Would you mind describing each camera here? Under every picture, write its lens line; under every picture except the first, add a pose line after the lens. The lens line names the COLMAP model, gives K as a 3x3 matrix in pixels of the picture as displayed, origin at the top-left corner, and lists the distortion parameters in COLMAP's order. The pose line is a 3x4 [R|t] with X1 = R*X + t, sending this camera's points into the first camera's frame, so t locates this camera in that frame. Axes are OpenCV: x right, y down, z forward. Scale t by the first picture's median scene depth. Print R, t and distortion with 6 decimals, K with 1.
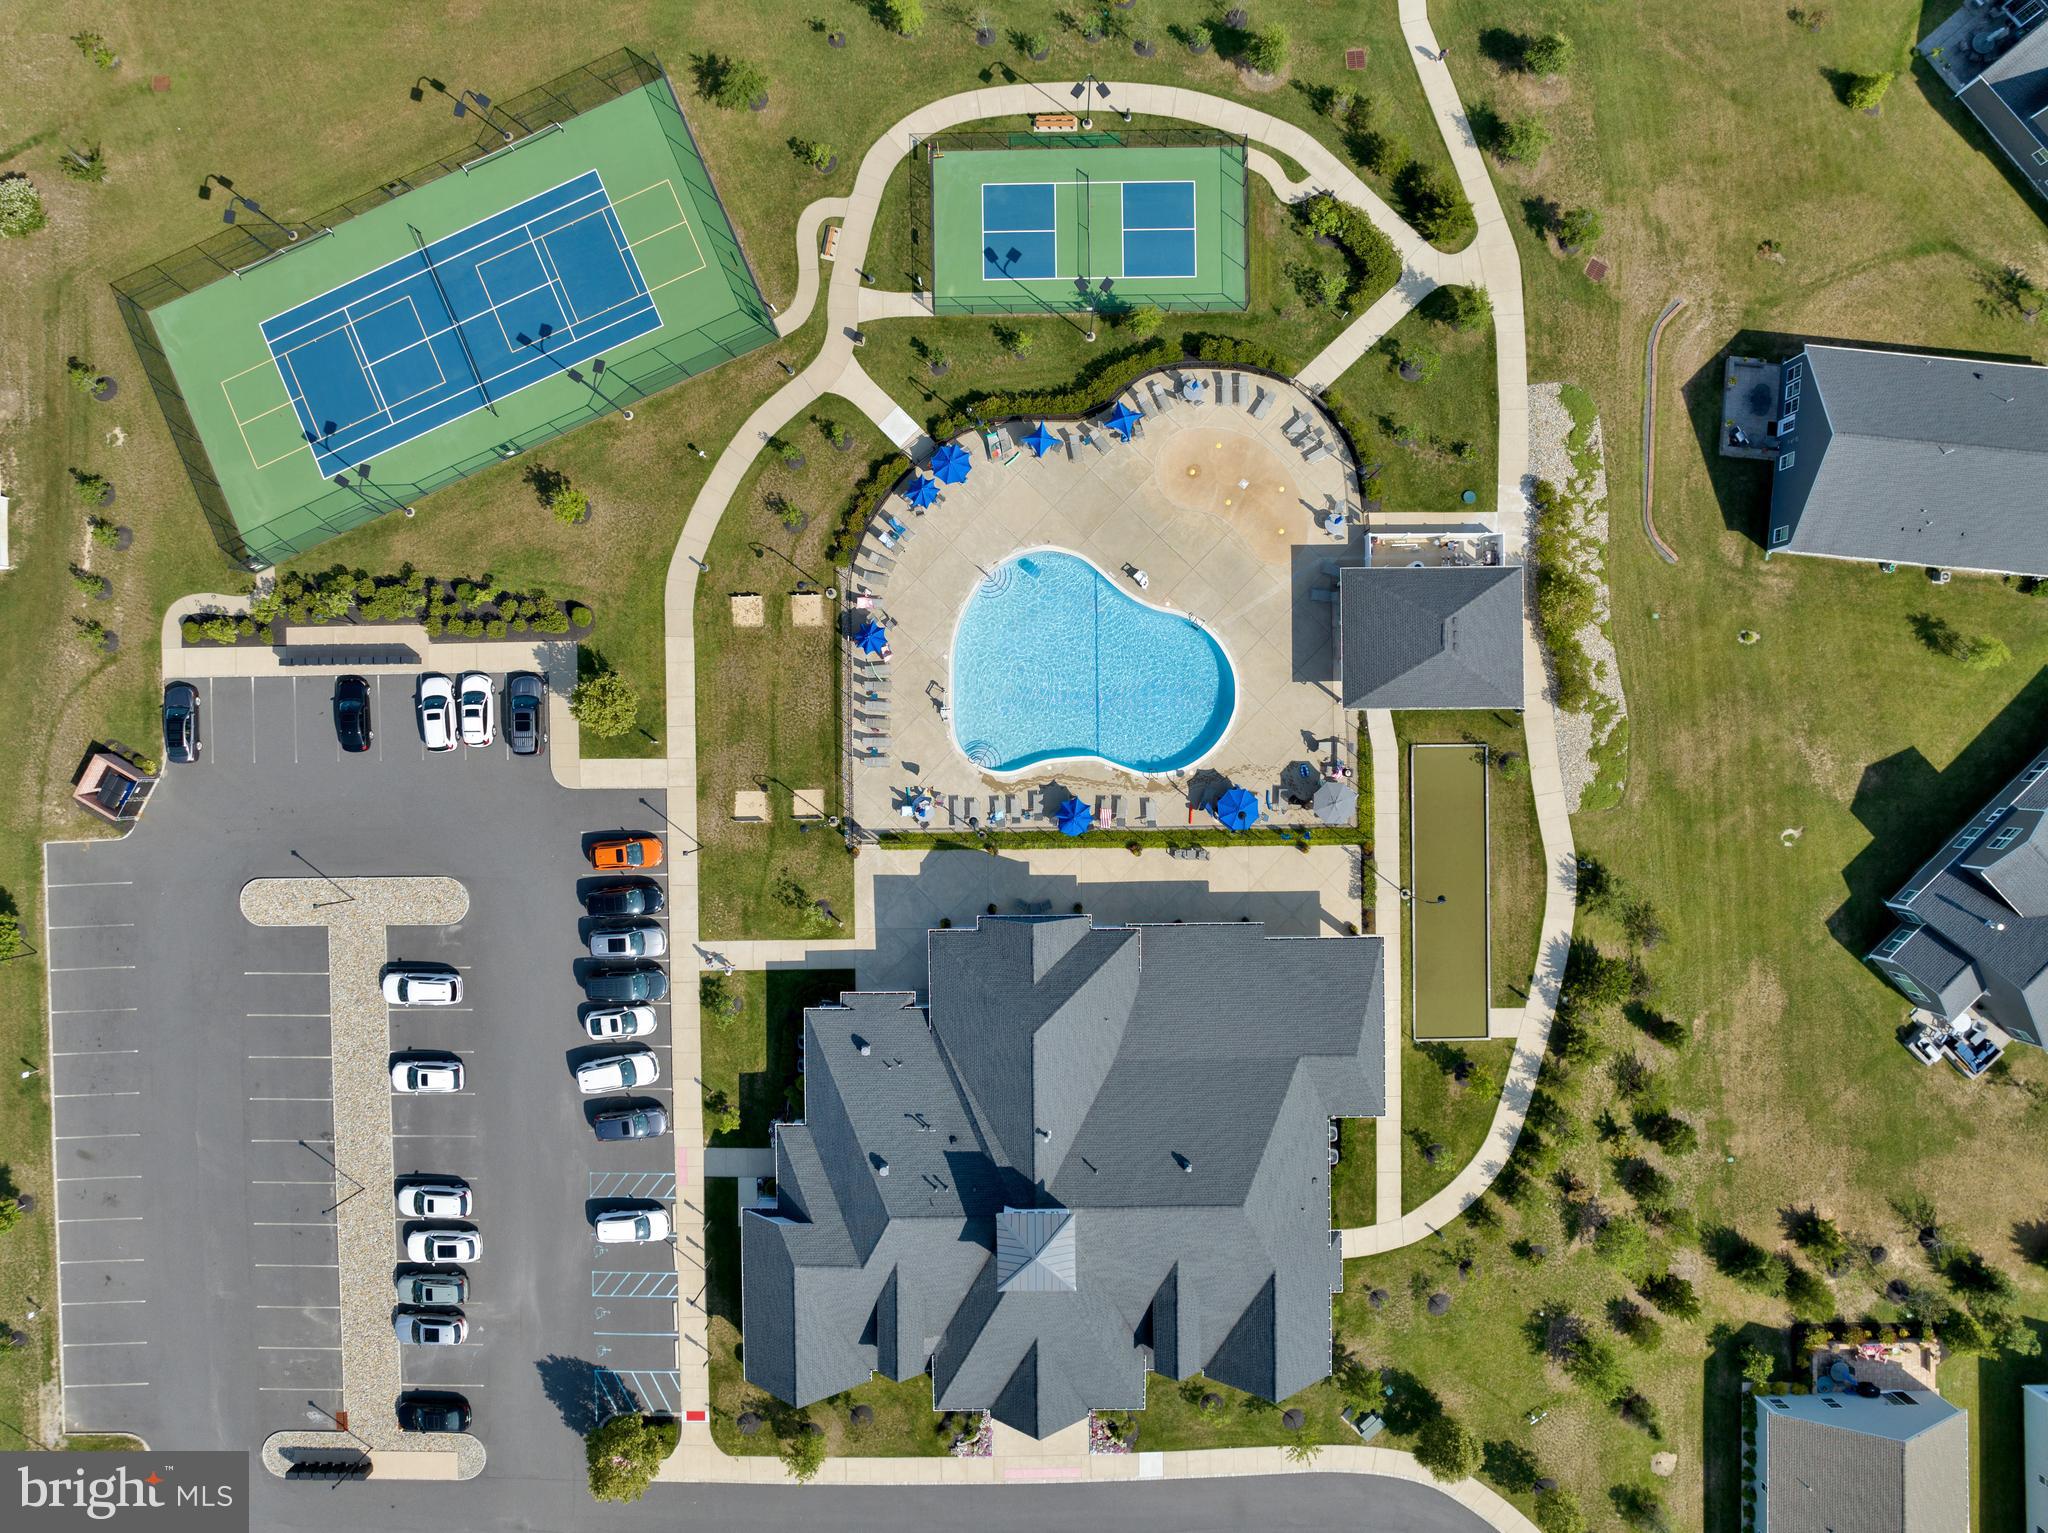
lens RADIAL K [[1406.8, 0, 1024.0], [0, 1406.8, 766.5], [0, 0, 1]] dist [-0.037665, 0.003965]
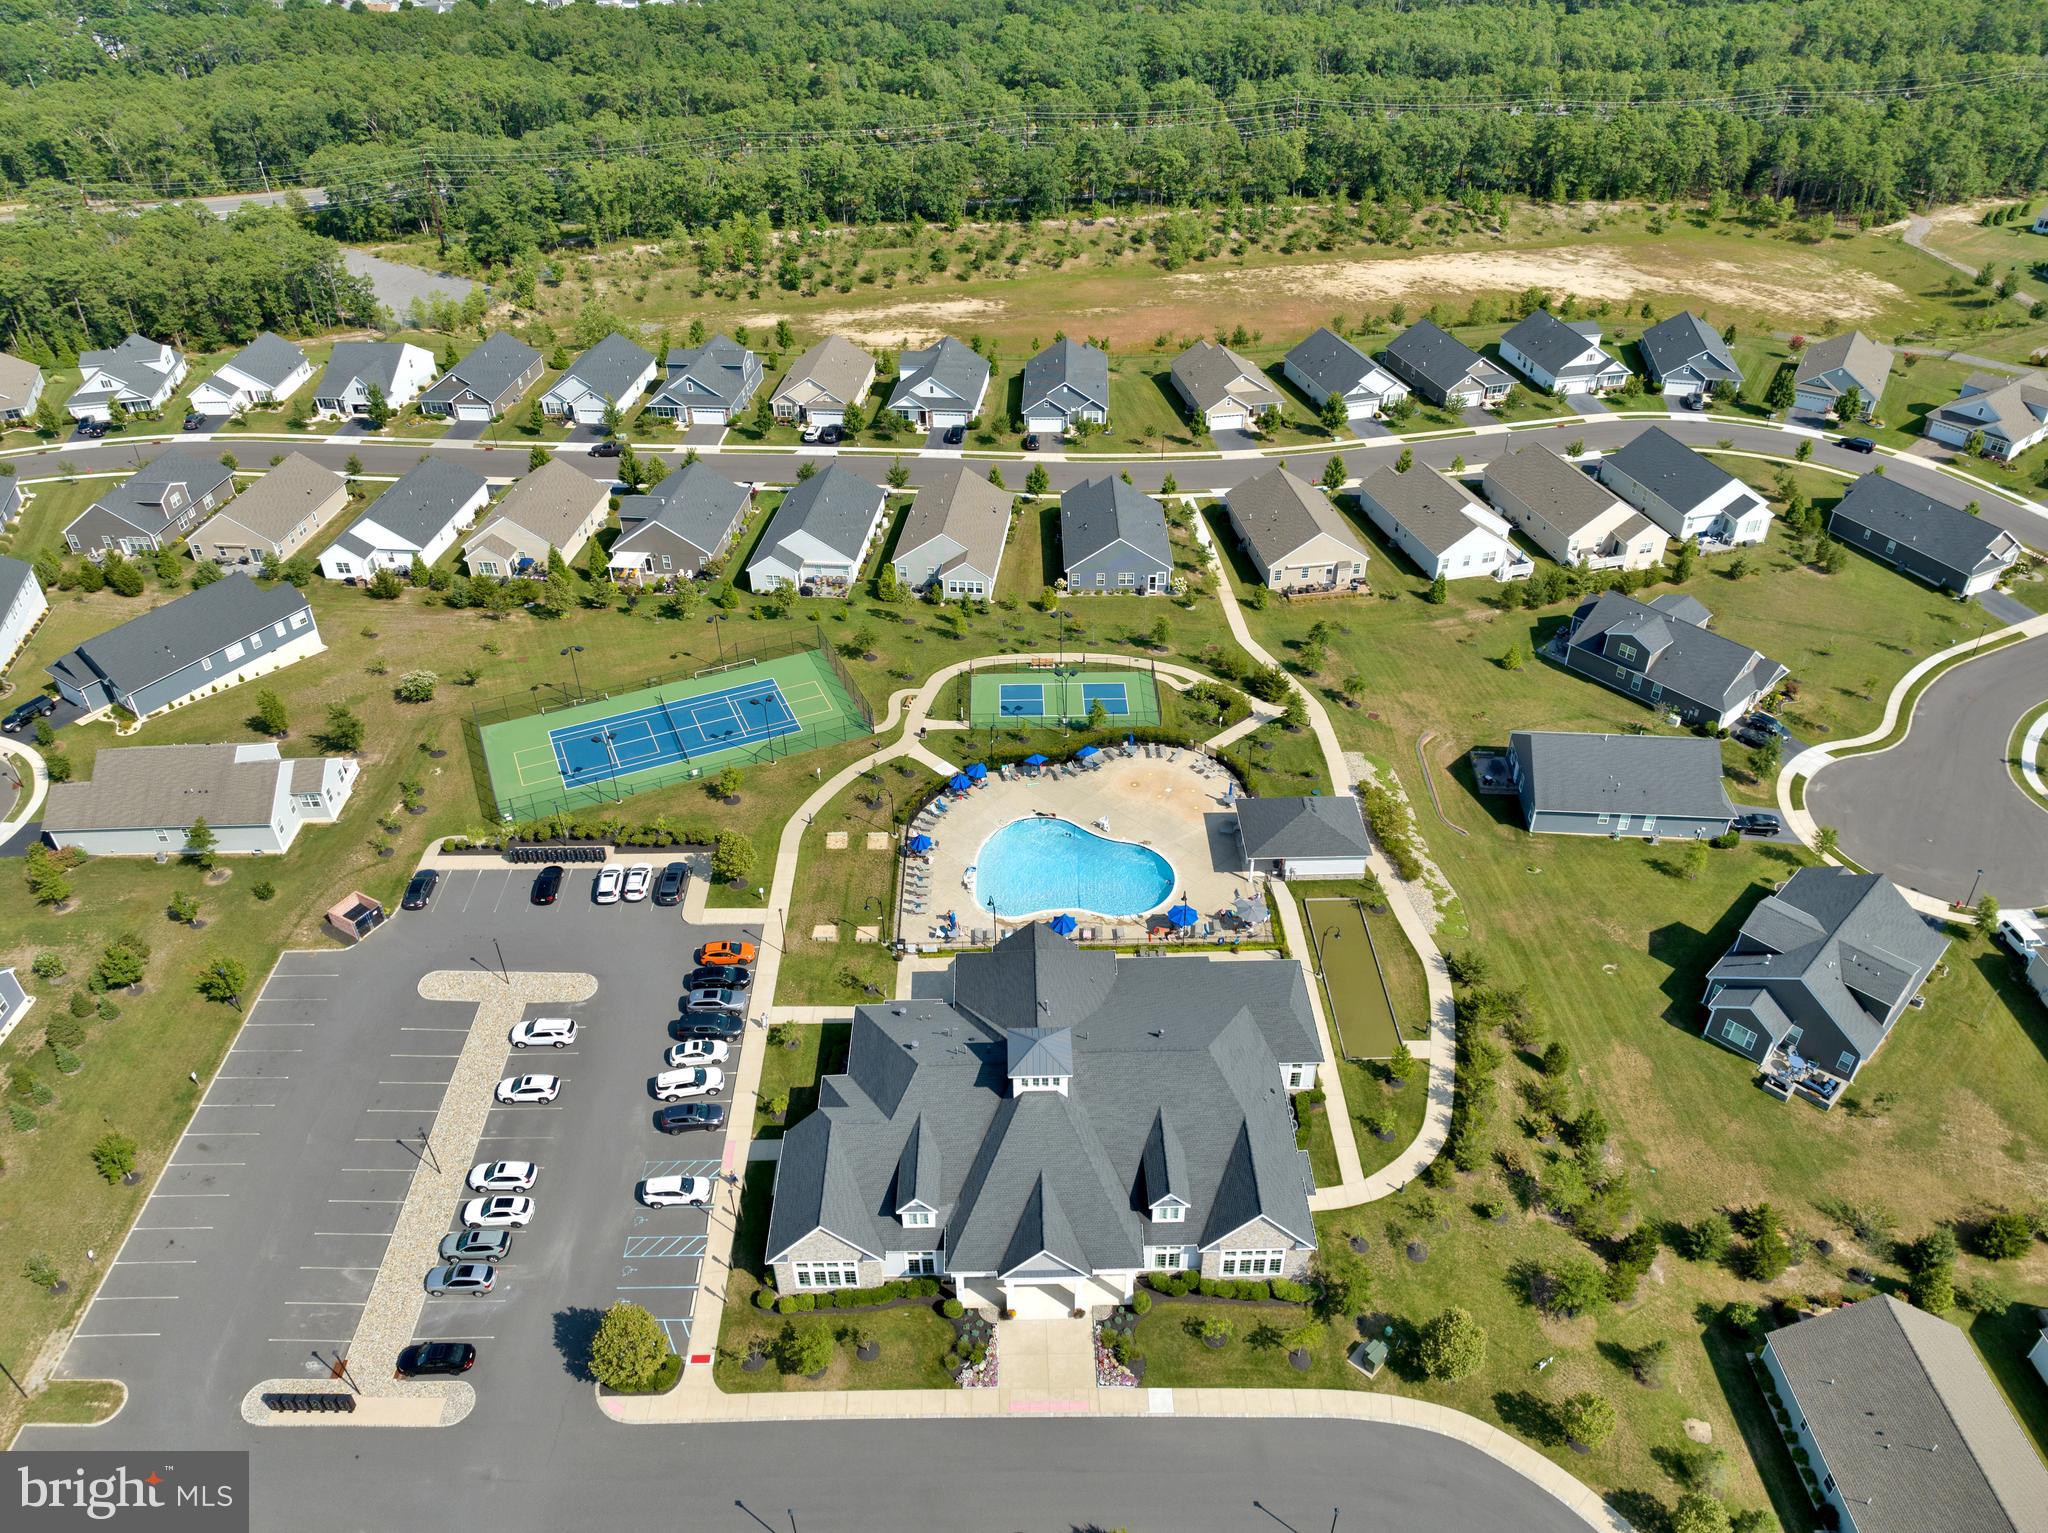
lens RADIAL K [[1454.1, 0, 1024.0], [0, 1454.1, 766.5], [0, 0, 1]] dist [-0.038116, 0.000077]
pose [[0.999983, 0.000939, 0.005743, -0.010704], [0.004126, 0.581683, -0.813405, 1.075984], [-0.004105, 0.813415, 0.581669, 0.054507]]
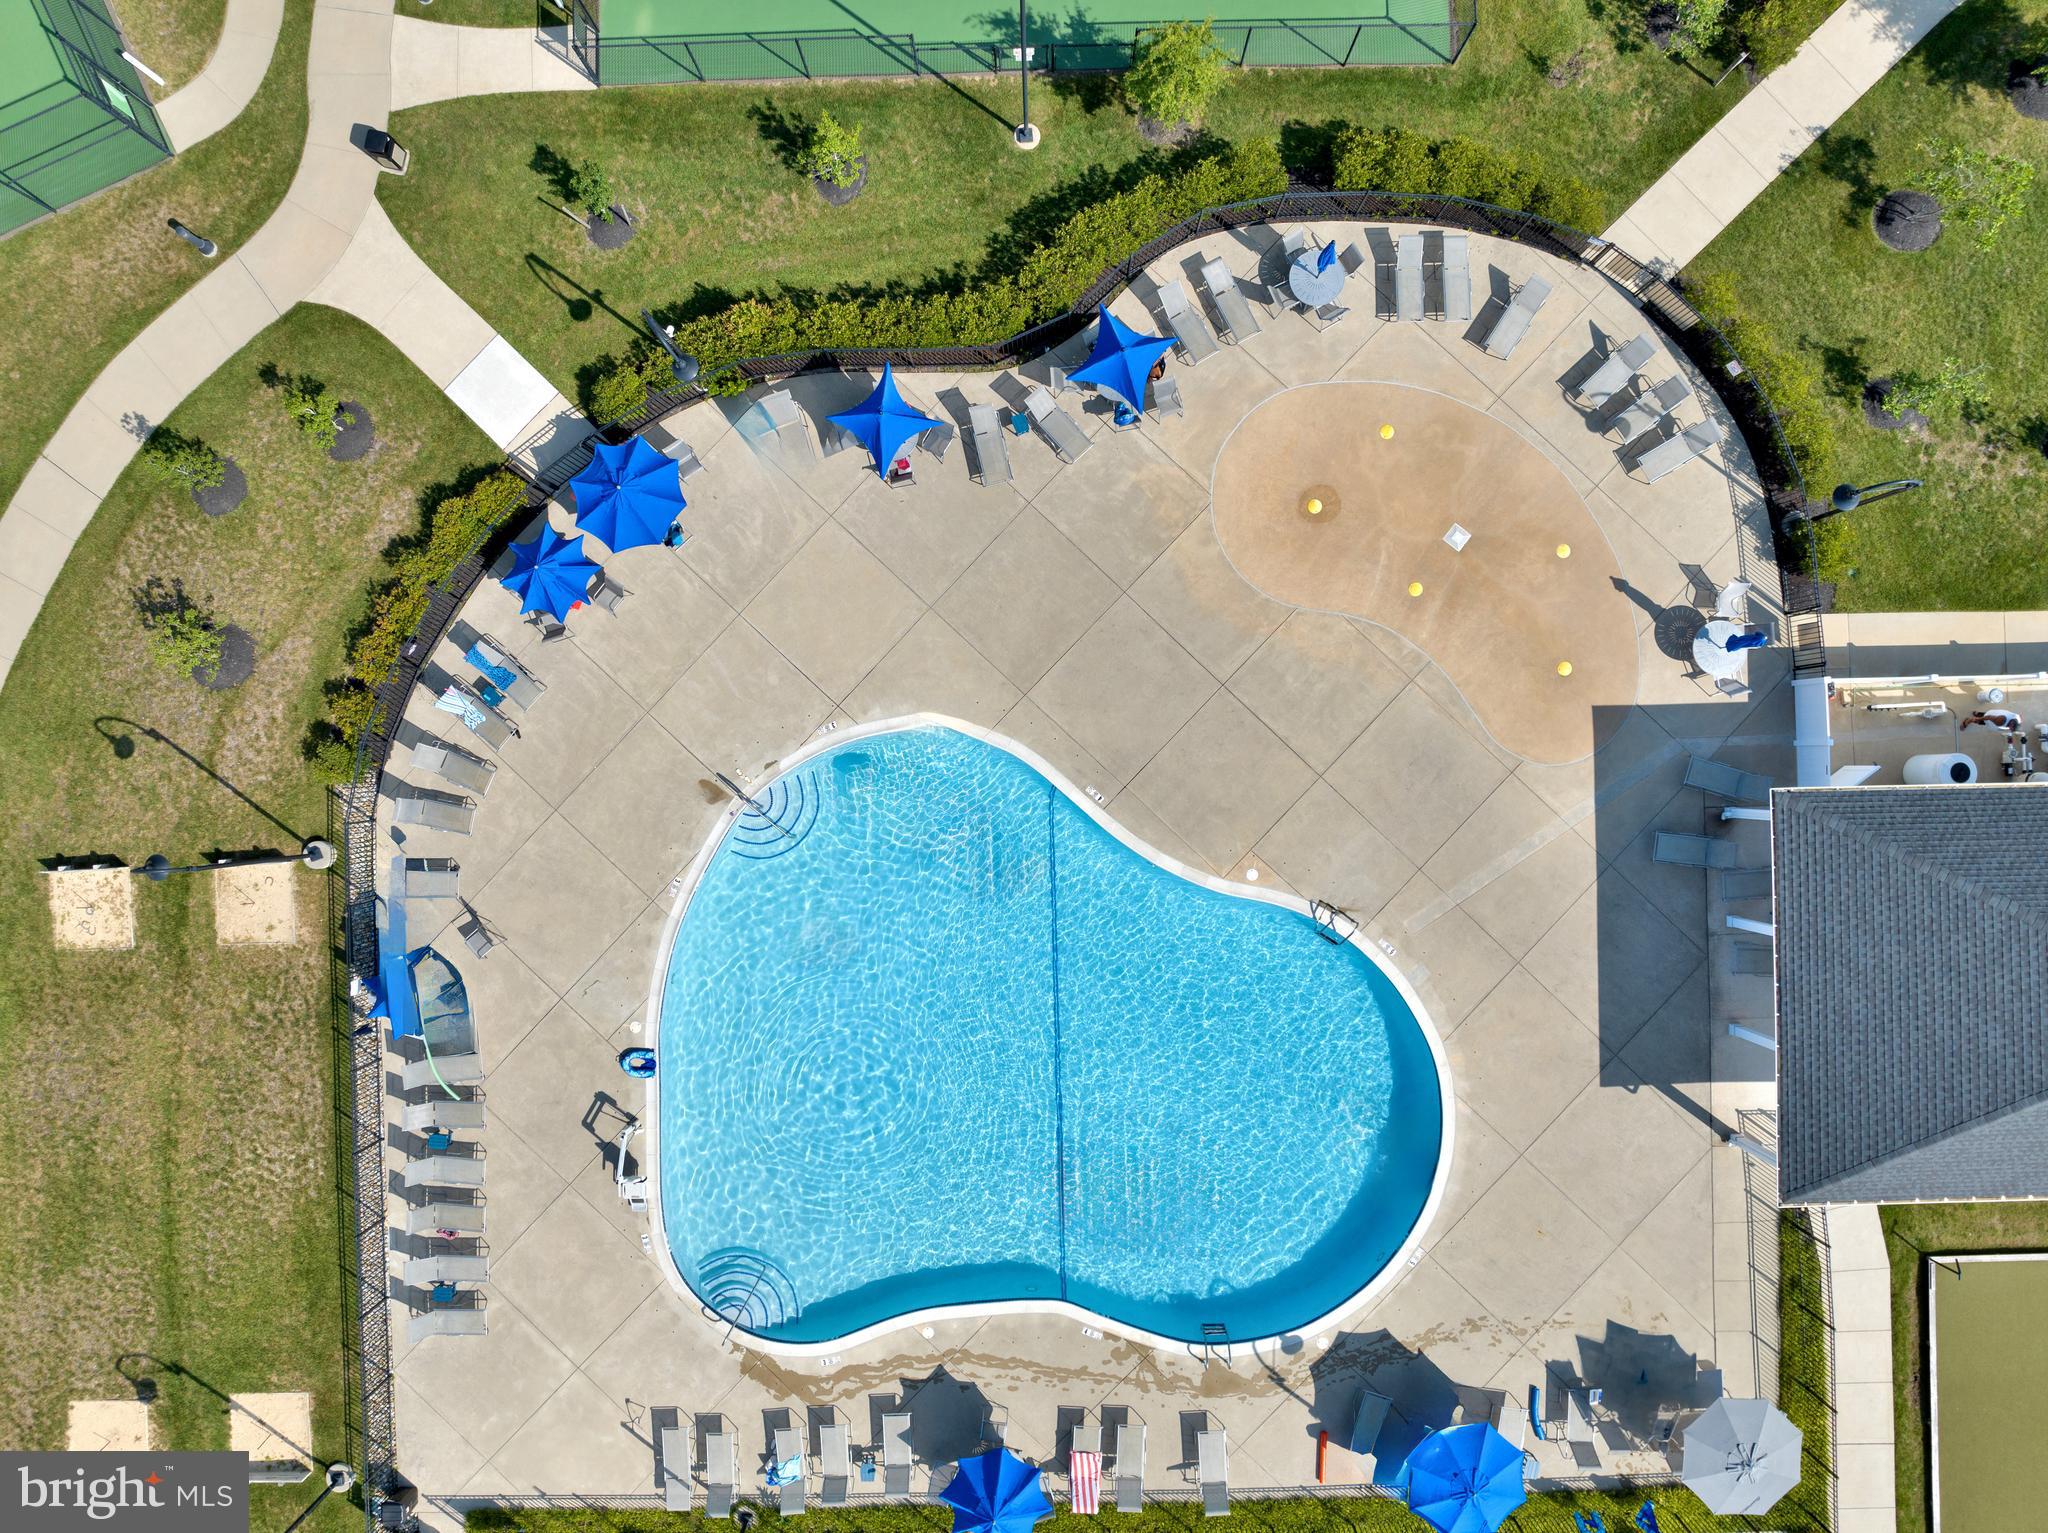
lens RADIAL K [[1454.1, 0, 1024.0], [0, 1454.1, 766.5], [0, 0, 1]] dist [-0.038116, 0.000077]
pose [[0.999915, -0.012706, 0.002766, 0.043522], [0.012743, 0.999822, -0.013937, -0.138773], [-0.002588, 0.013971, 0.999899, 0.629224]]
